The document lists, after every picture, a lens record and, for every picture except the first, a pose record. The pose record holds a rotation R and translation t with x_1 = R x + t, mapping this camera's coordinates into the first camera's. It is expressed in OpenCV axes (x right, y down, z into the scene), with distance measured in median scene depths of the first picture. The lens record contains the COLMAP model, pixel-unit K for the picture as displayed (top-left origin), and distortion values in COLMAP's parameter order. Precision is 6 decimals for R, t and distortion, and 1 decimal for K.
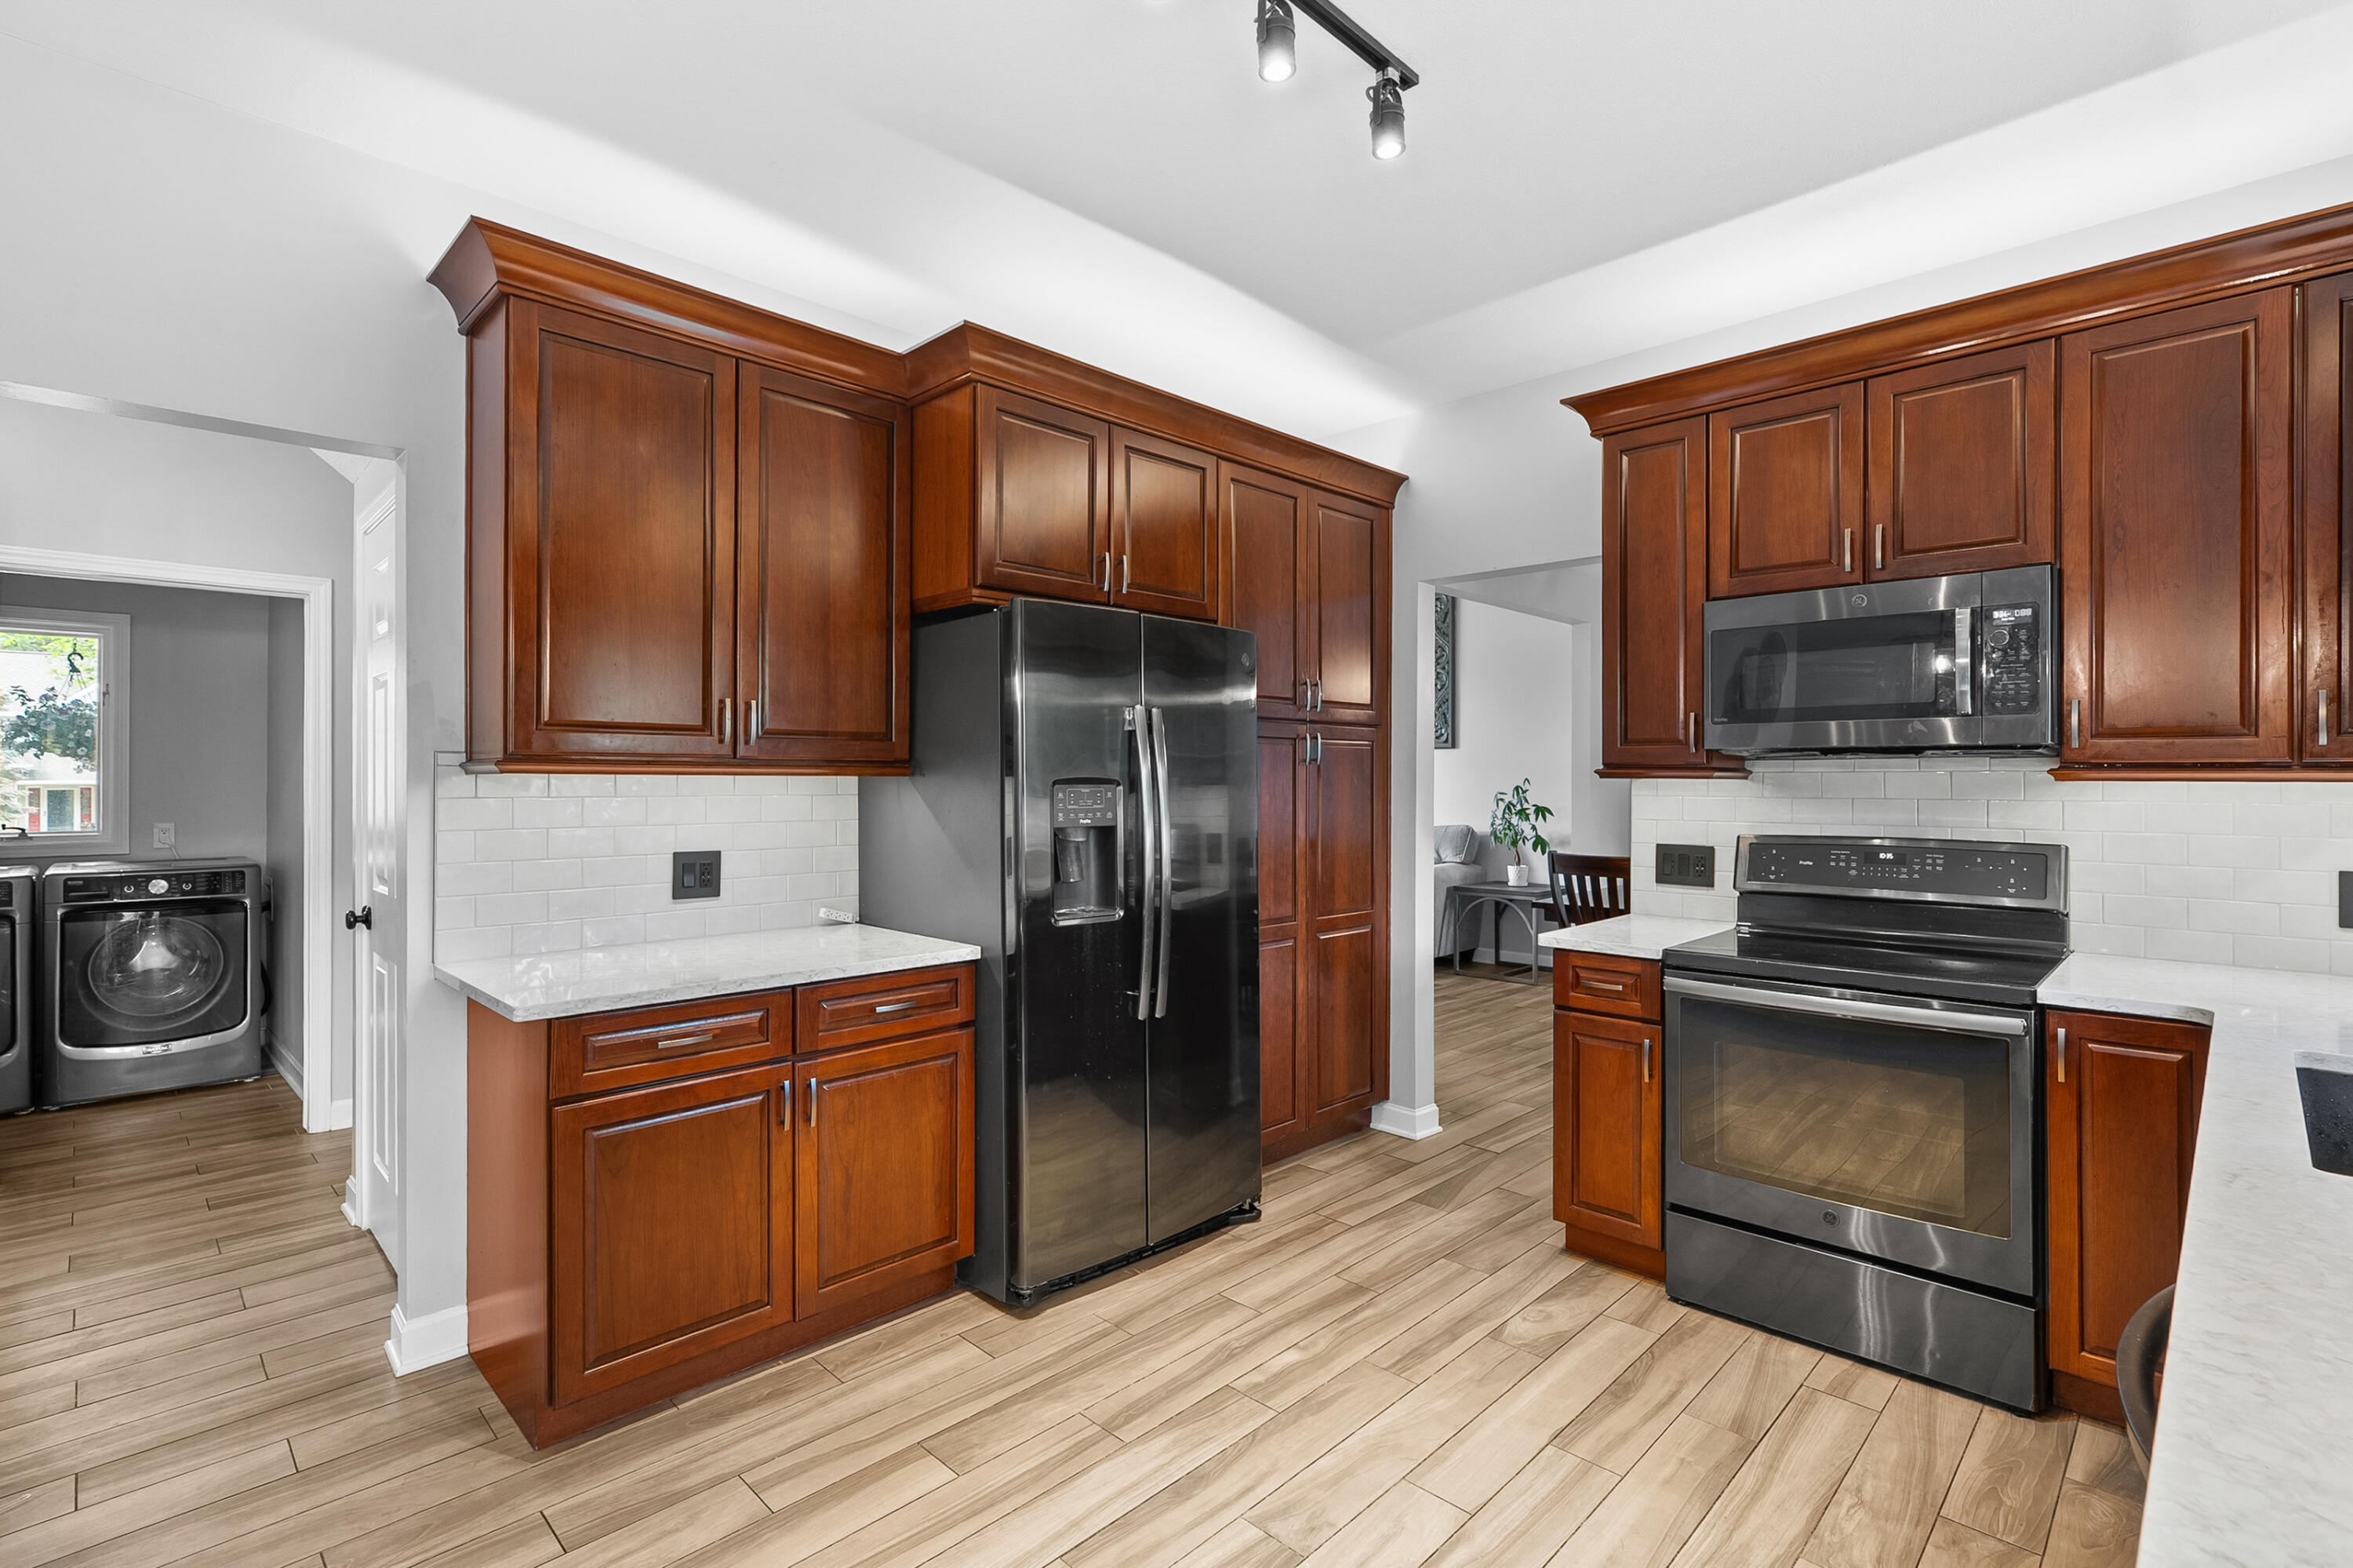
lens RADIAL K [[1081.6, 0, 1176.5], [0, 1081.6, 784.0], [0, 0, 1]] dist [0.001086, 0.000461]
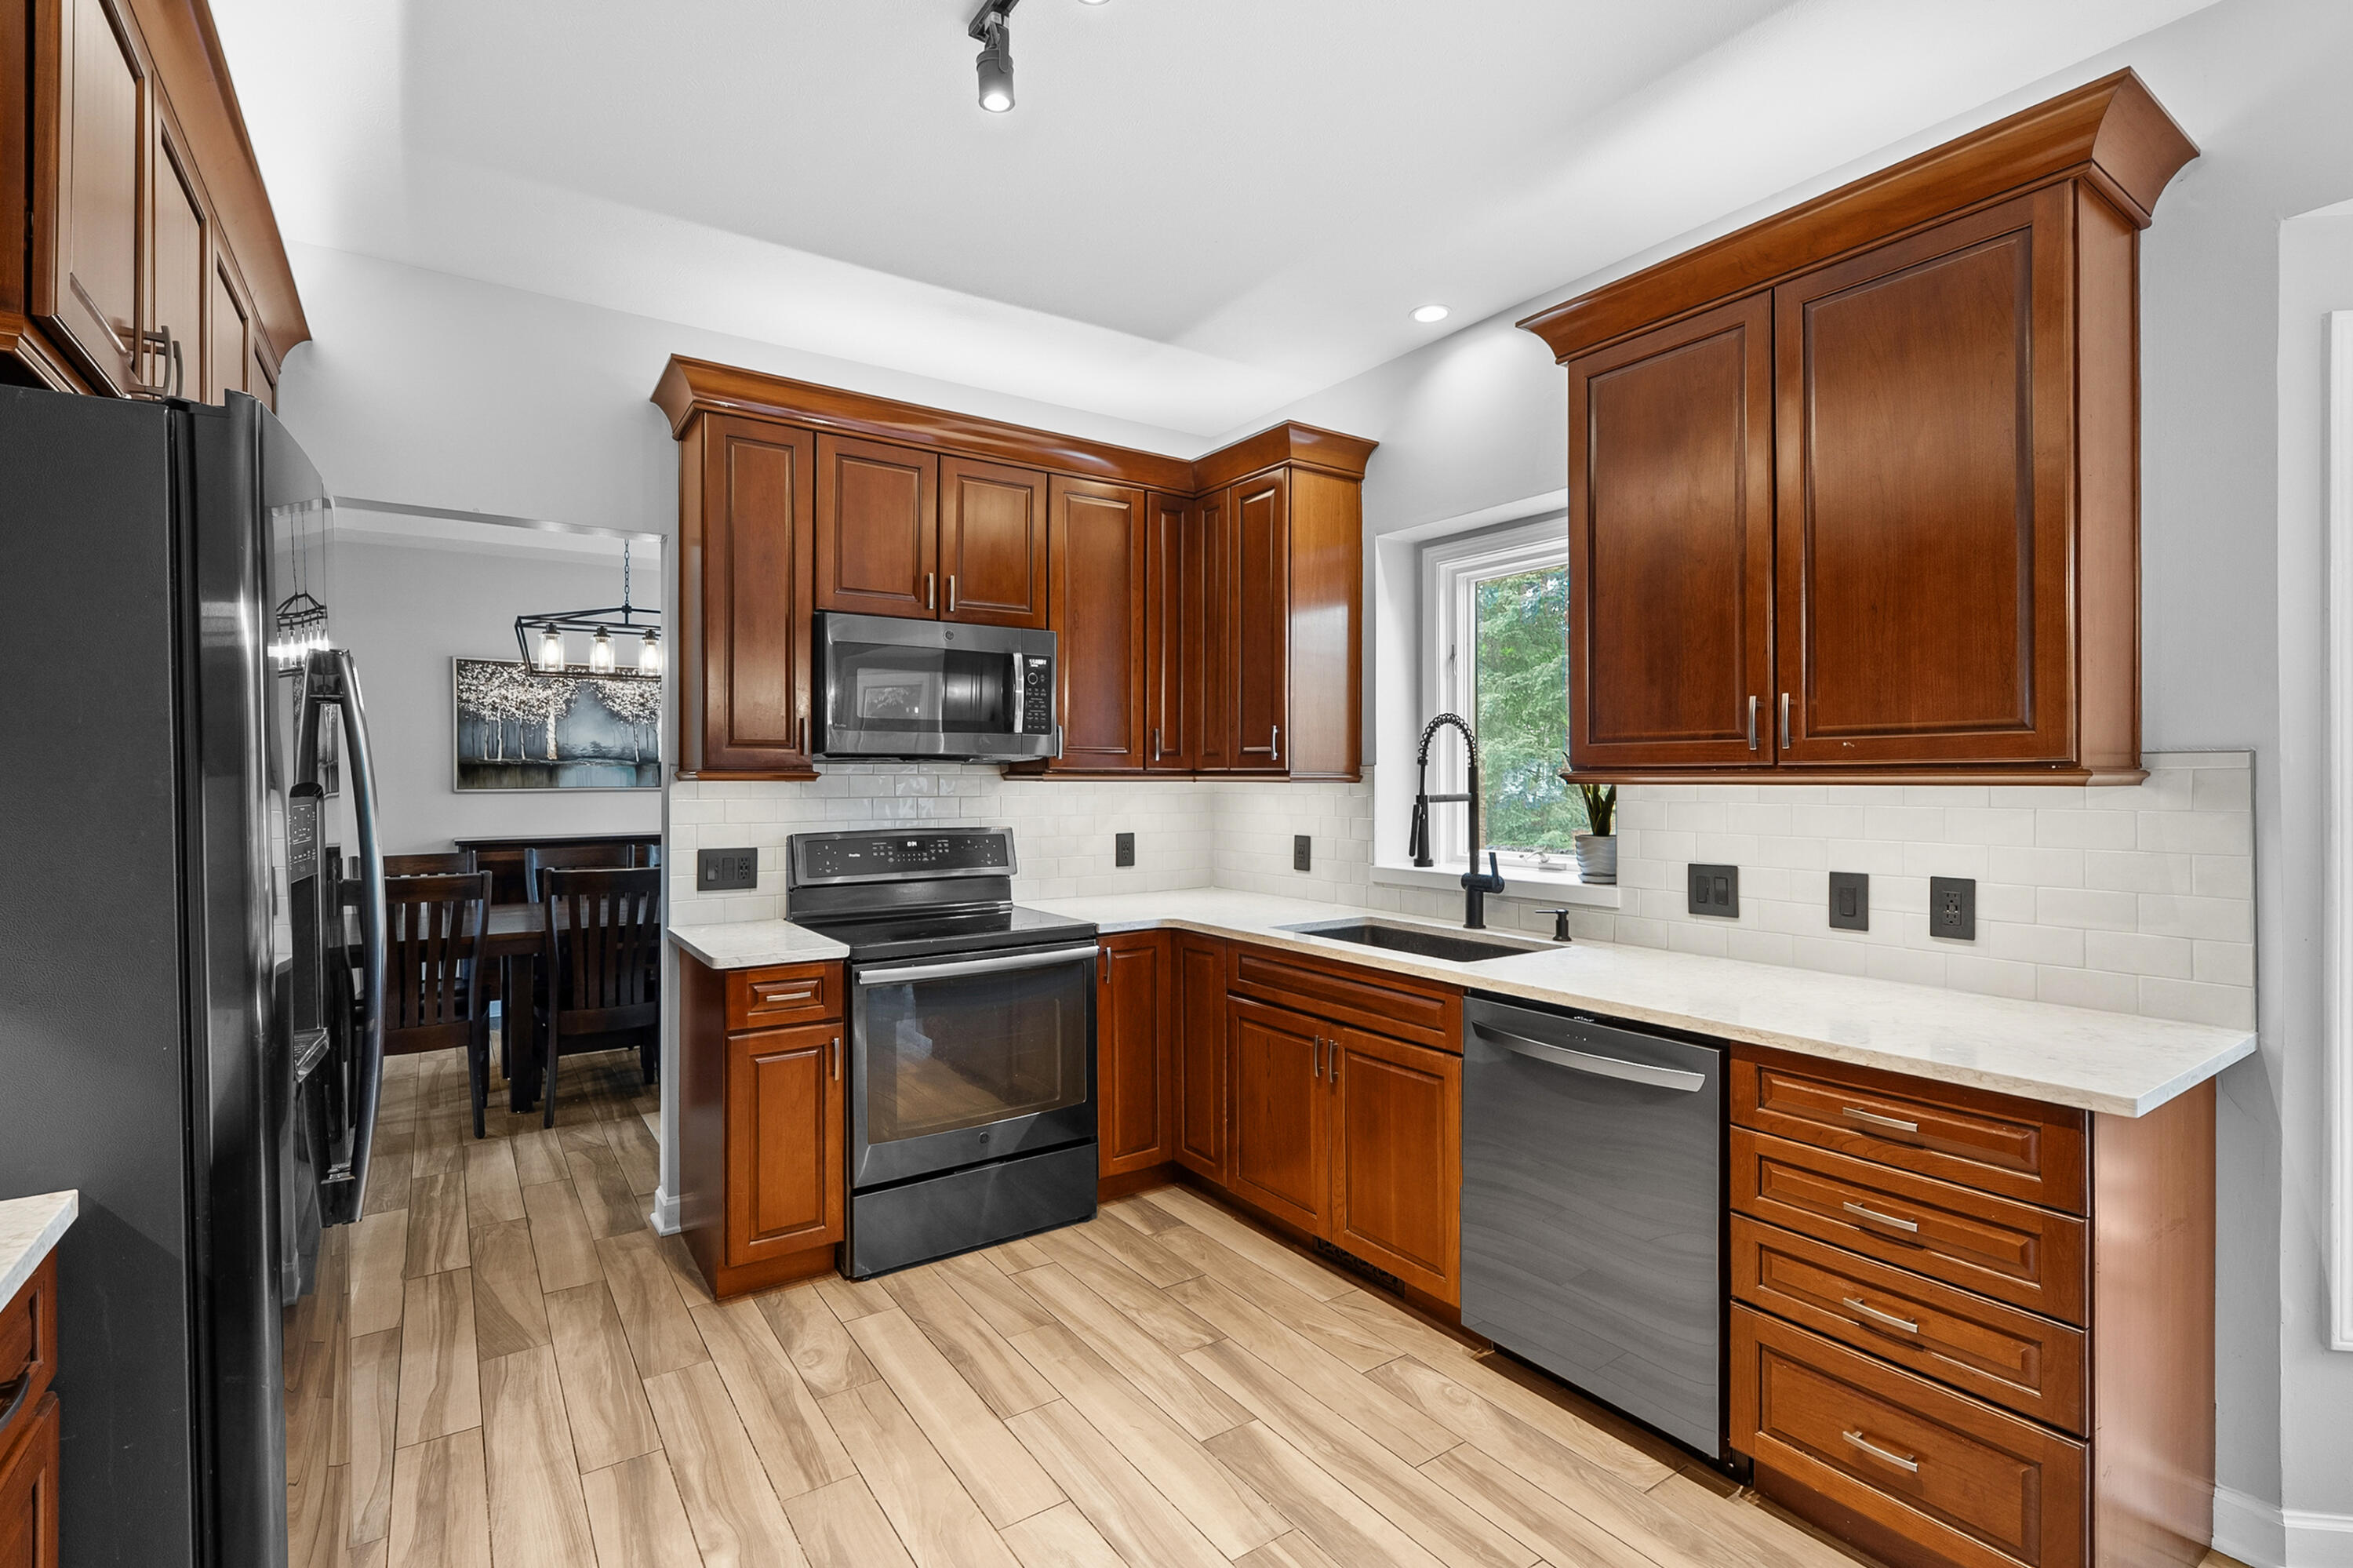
lens RADIAL K [[1084.7, 0, 1159.5], [0, 1084.7, 787.8], [0, 0, 1]] dist [-0.007263, -0.000386]
pose [[0.194404, -0.009442, 0.980876, -0.497899], [0.008393, 0.999933, 0.007962, -0.004178], [-0.980886, 0.006684, 0.194470, 0.502121]]
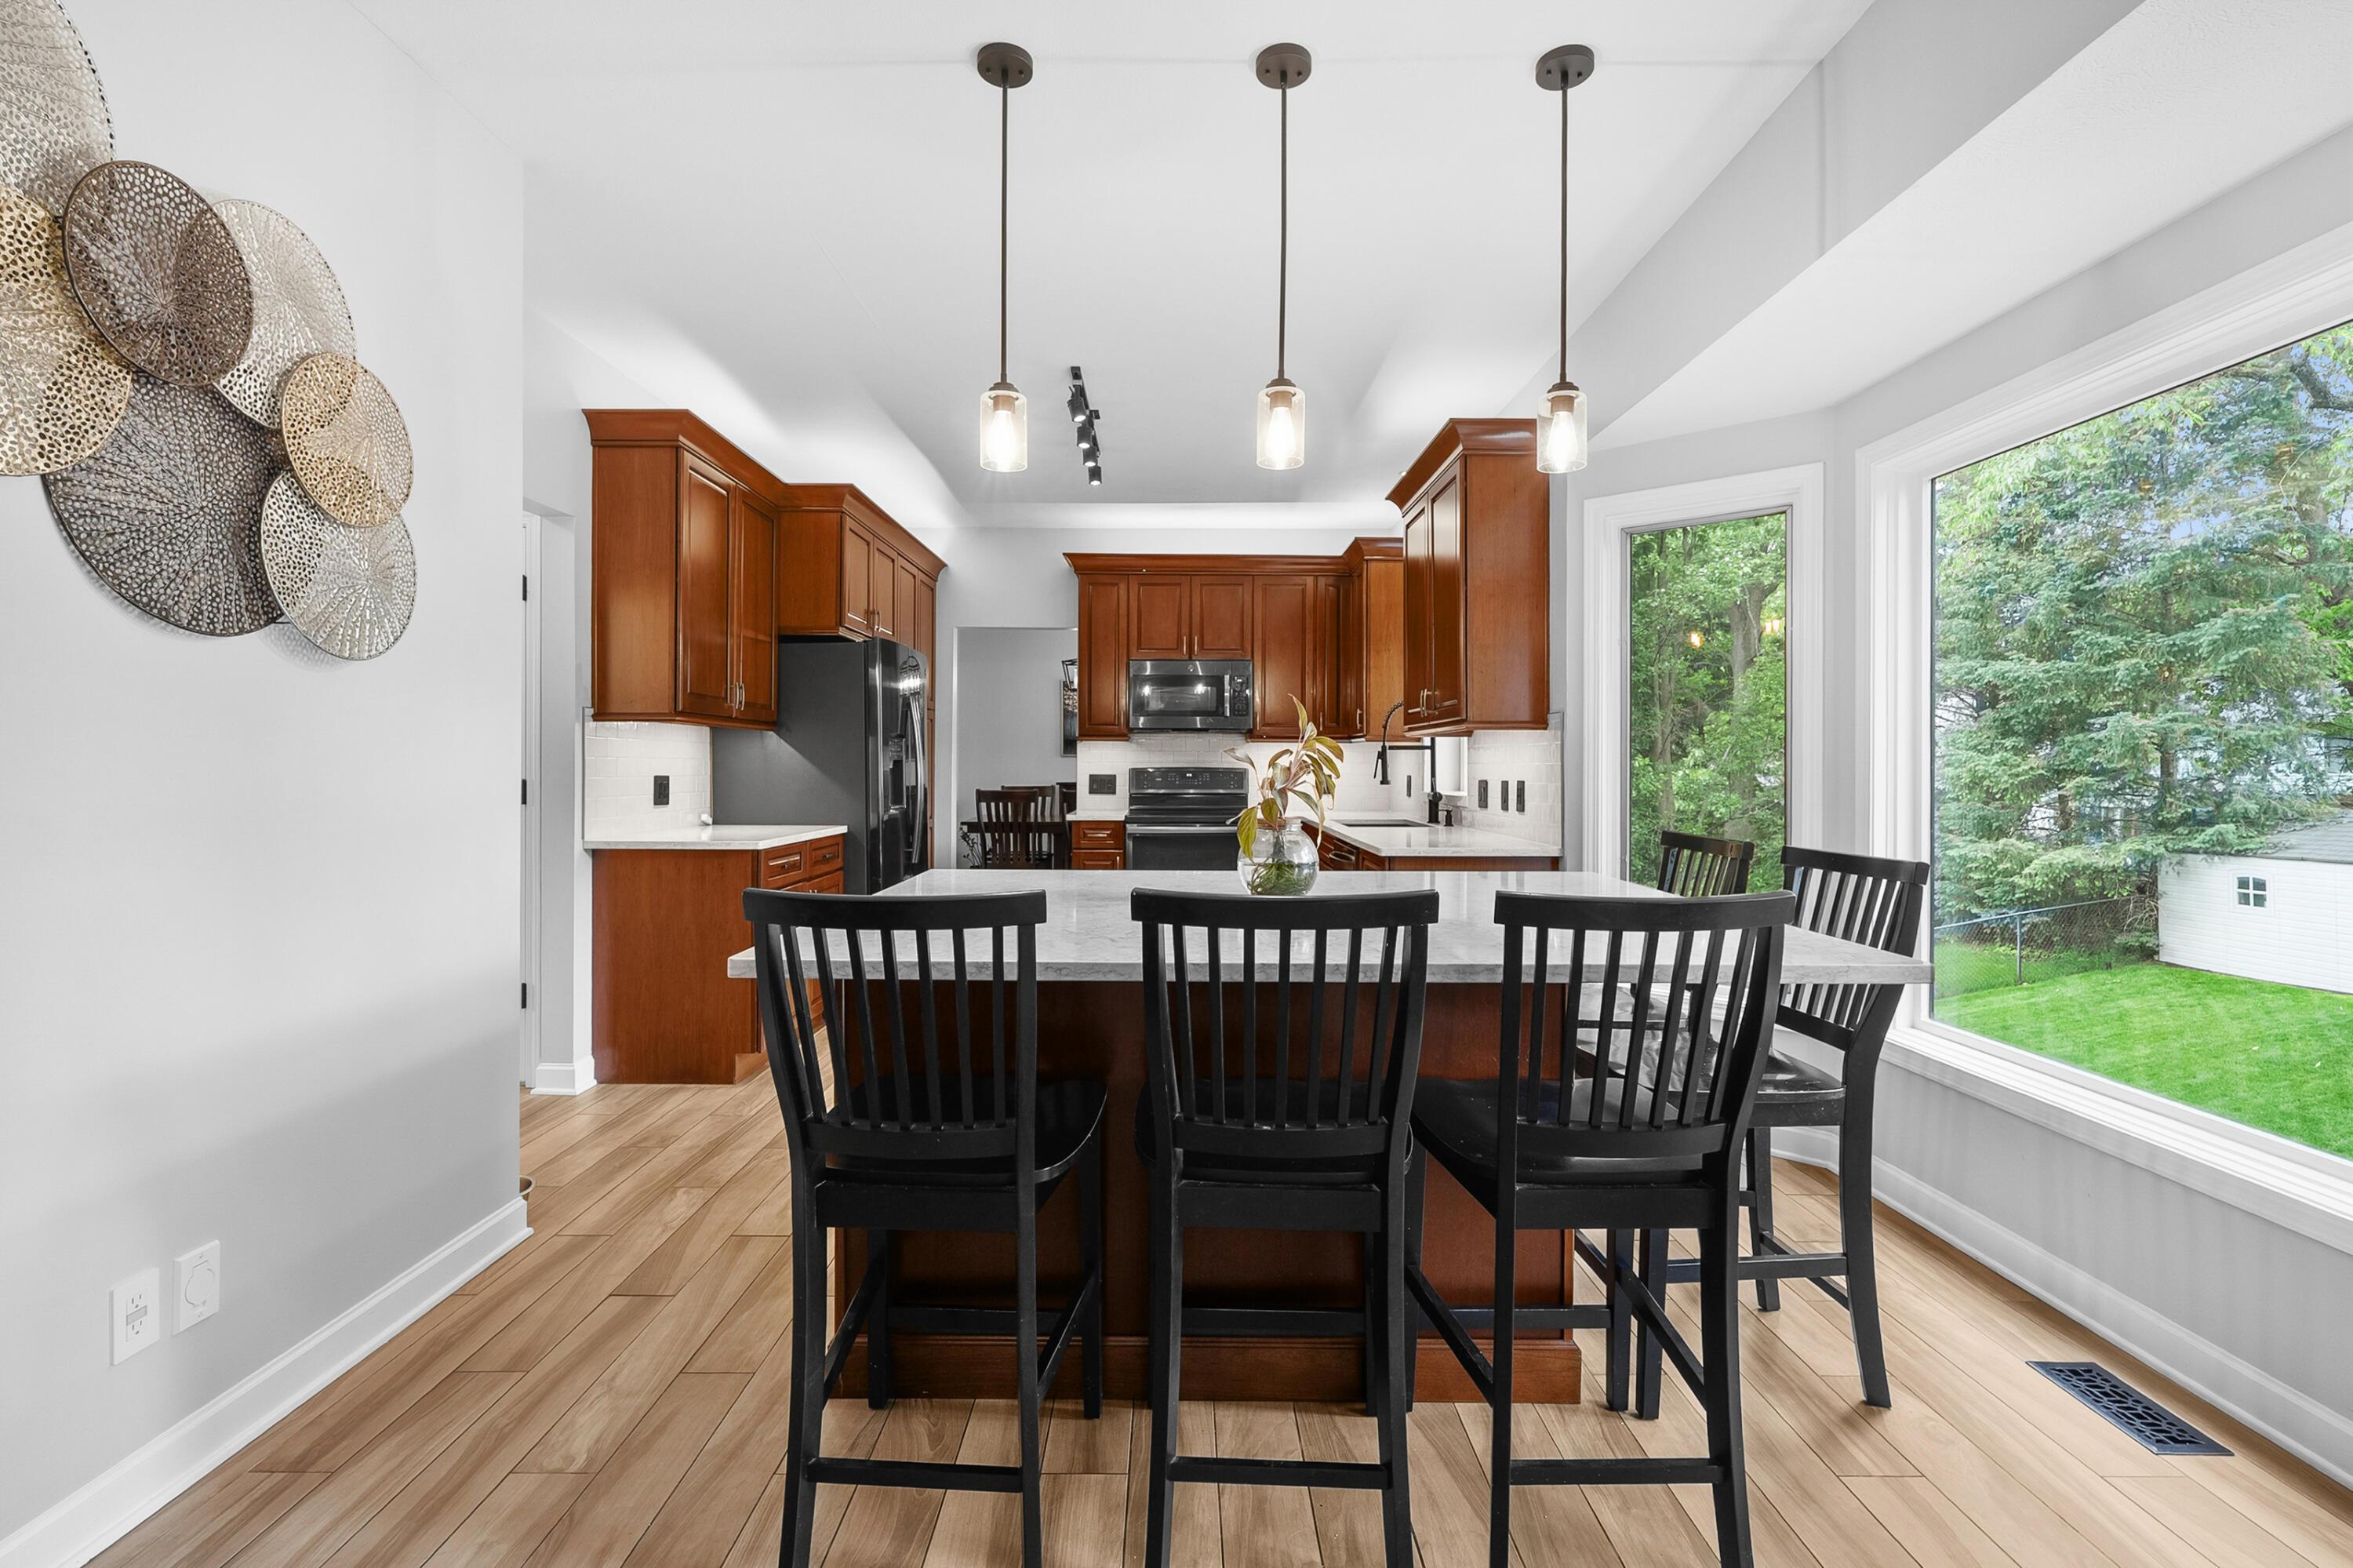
lens RADIAL K [[1084.7, 0, 1159.5], [0, 1084.7, 787.8], [0, 0, 1]] dist [-0.007263, -0.000386]
pose [[0.717150, -0.012225, 0.696811, -1.057533], [0.002712, 0.999888, 0.014751, 0.060794], [-0.696913, -0.008689, 0.717103, -0.658972]]
